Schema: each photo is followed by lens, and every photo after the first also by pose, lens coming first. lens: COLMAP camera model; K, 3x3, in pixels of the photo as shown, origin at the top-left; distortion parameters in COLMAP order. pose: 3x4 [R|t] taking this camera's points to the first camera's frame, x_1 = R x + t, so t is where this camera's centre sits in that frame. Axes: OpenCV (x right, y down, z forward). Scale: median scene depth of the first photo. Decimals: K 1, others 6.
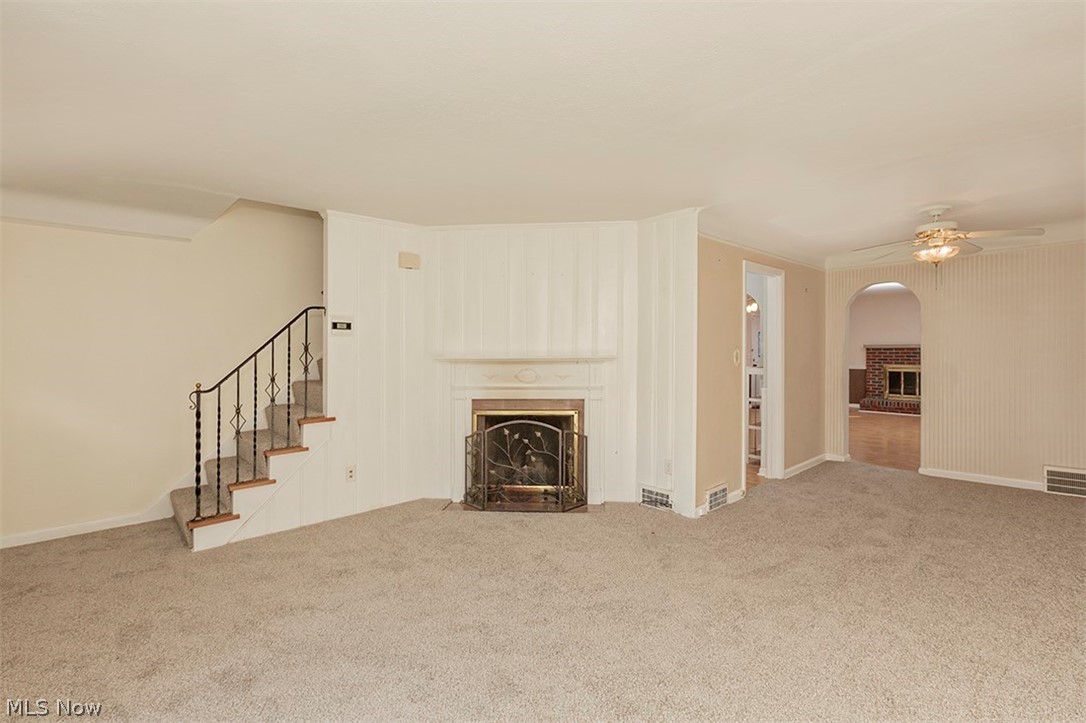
lens RADIAL K [[493.5, 0, 591.7], [0, 493.5, 363.4], [0, 0, 1]] dist [0.000442, 0.000080]
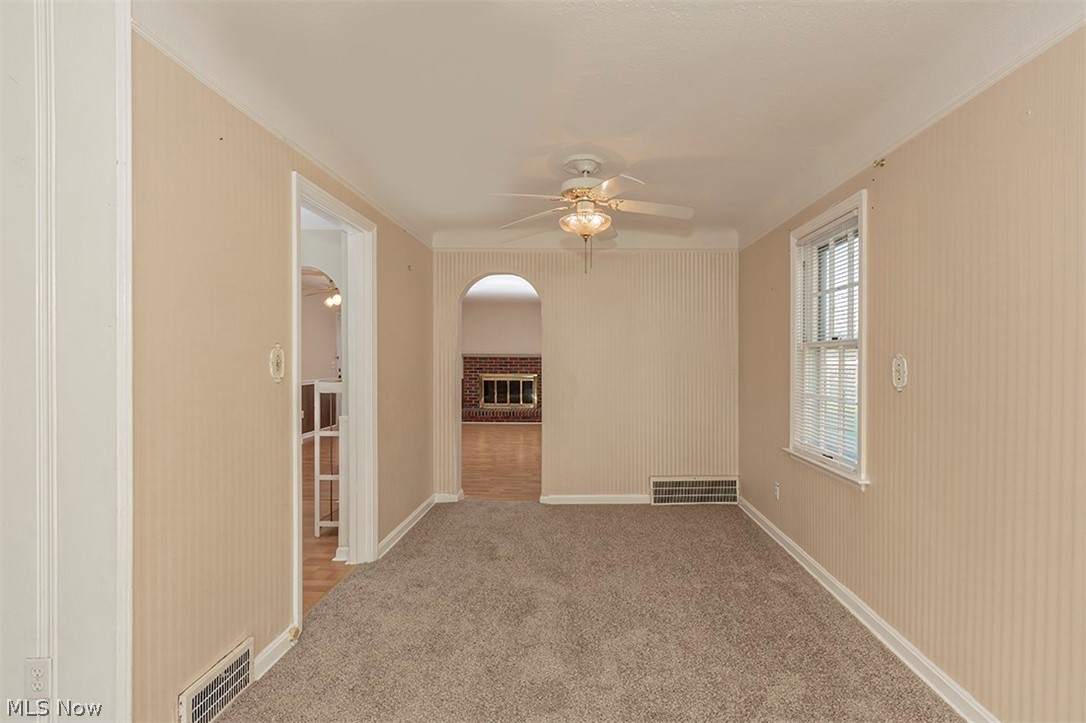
lens RADIAL K [[493.5, 0, 591.7], [0, 493.5, 363.4], [0, 0, 1]] dist [0.000442, 0.000080]
pose [[0.710336, 0.003729, 0.703853, 0.173637], [0.010338, 0.999823, -0.015730, -0.001692], [-0.703787, 0.018450, 0.710172, 0.442176]]
